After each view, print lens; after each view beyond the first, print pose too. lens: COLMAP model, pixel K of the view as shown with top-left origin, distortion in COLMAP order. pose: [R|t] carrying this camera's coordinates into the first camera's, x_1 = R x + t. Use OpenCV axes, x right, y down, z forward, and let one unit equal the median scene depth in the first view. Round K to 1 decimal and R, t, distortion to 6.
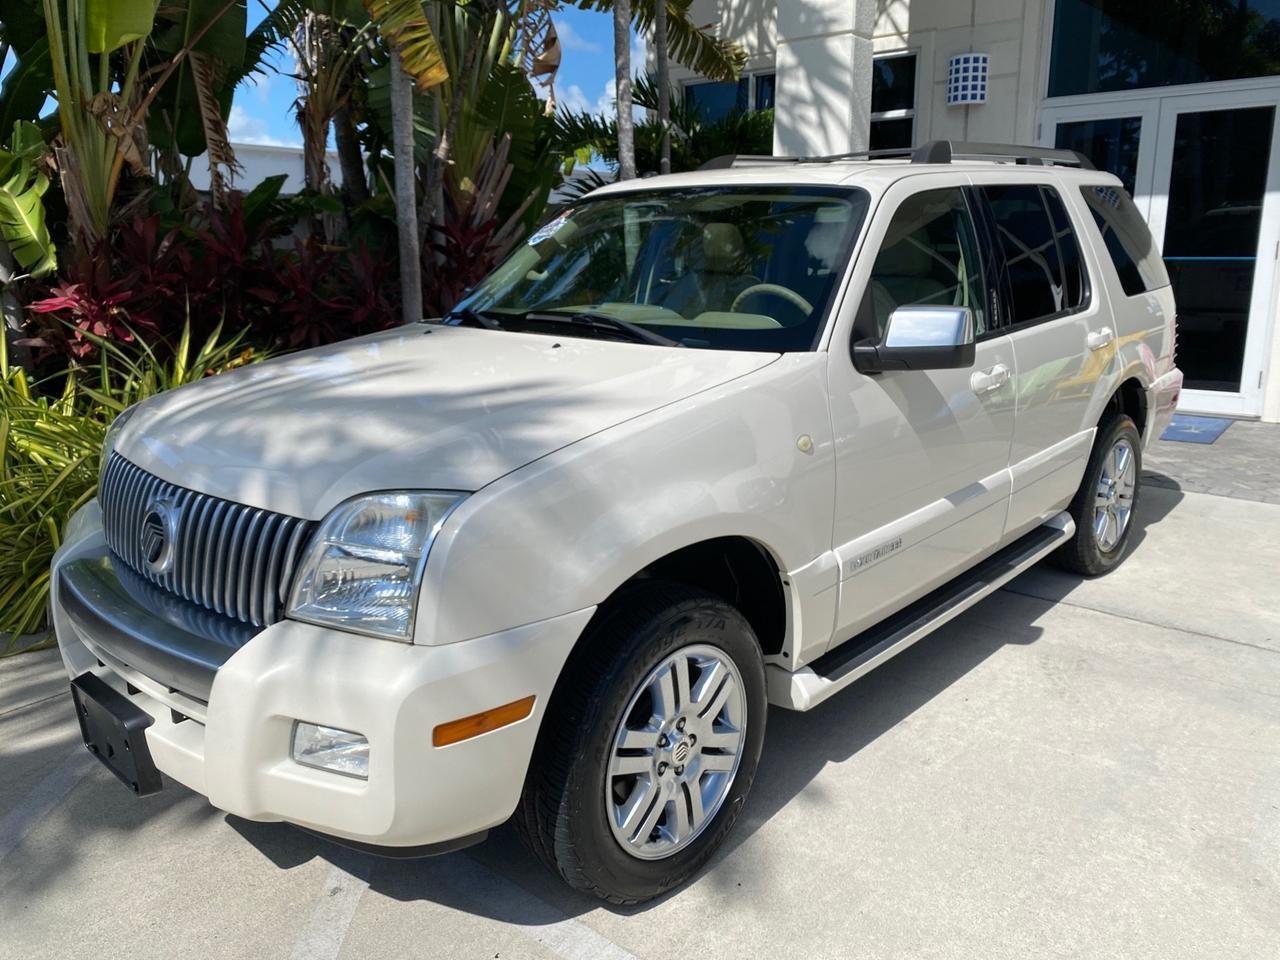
lens RADIAL K [[983.9, 0, 634.9], [0, 983.9, 474.0], [0, 0, 1]] dist [0.022524, -0.027155]
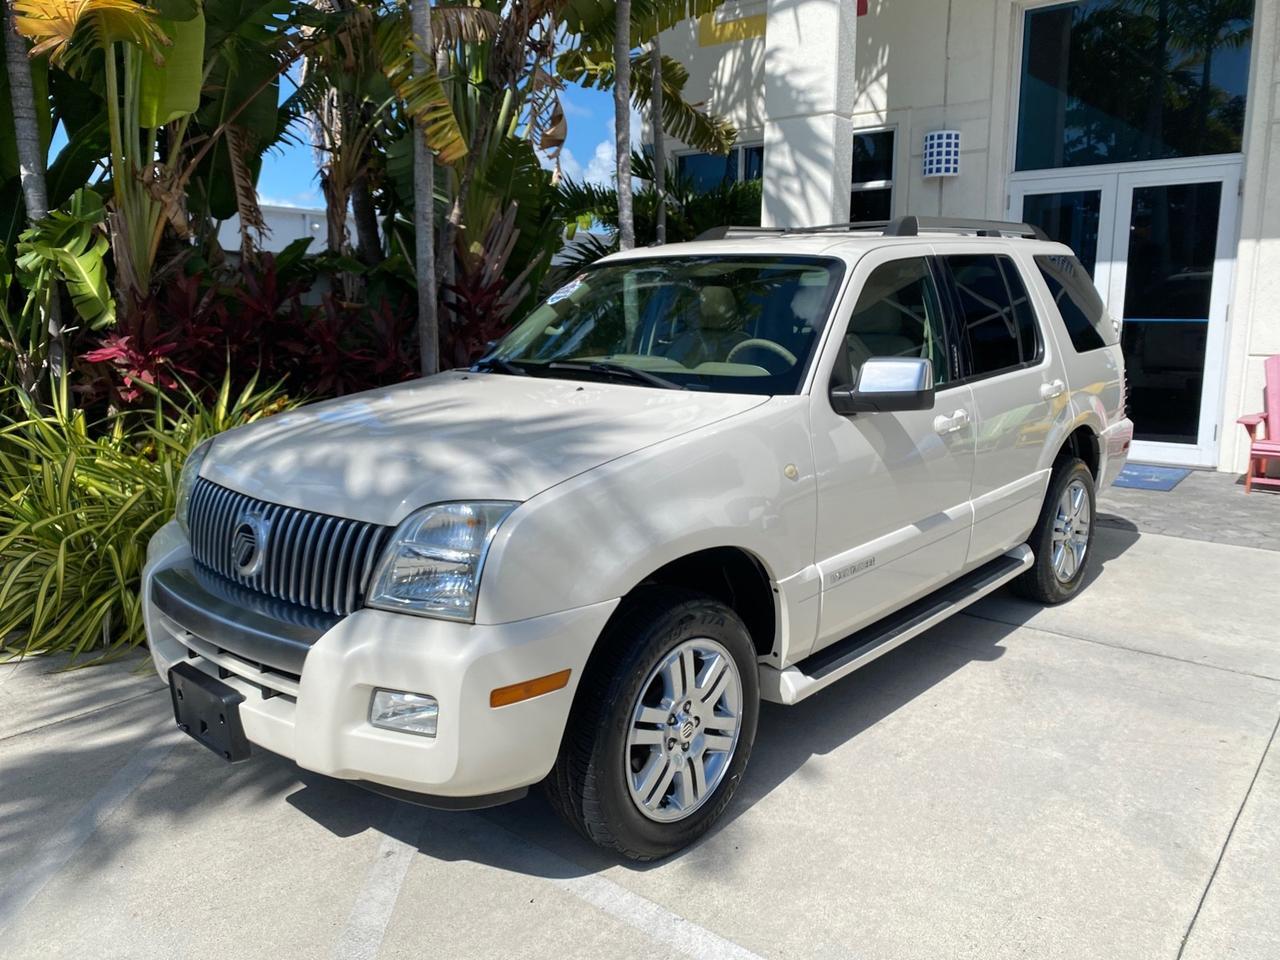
lens RADIAL K [[983.9, 0, 639.1], [0, 983.9, 478.6], [0, 0, 1]] dist [0.022524, -0.027155]
pose [[0.999863, 0.004452, 0.015926, -0.018570], [-0.003610, 0.998614, -0.052502, 0.025952], [-0.016138, 0.052437, 0.998494, -0.114836]]
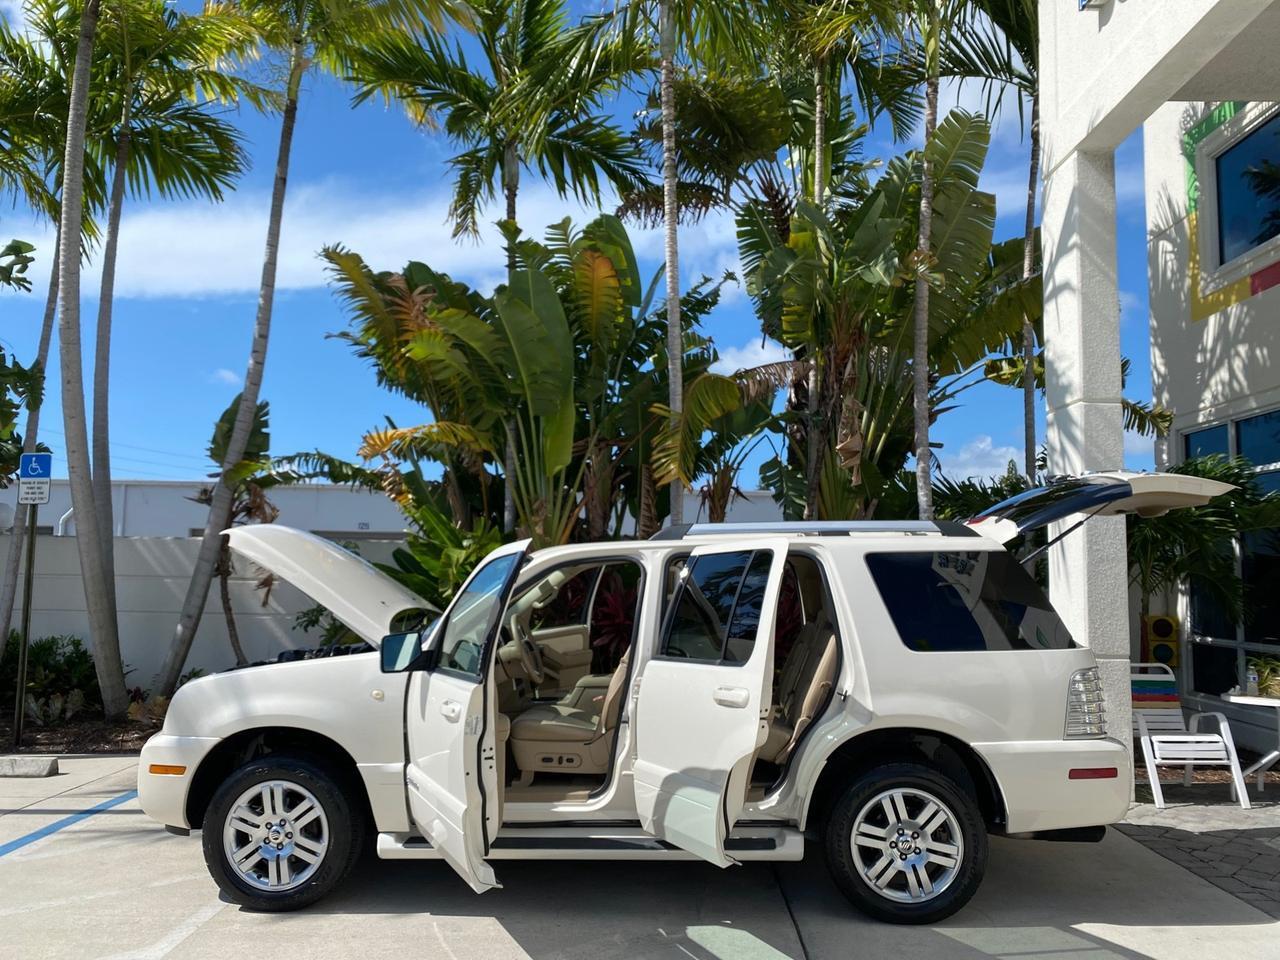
lens RADIAL K [[983.9, 0, 643.2], [0, 983.9, 476.3], [0, 0, 1]] dist [0.022524, -0.027155]
pose [[0.638877, -0.057614, -0.767148, 1.274429], [-0.195335, 0.952363, -0.234198, -0.055221], [0.744097, 0.299475, 0.597189, 0.078693]]
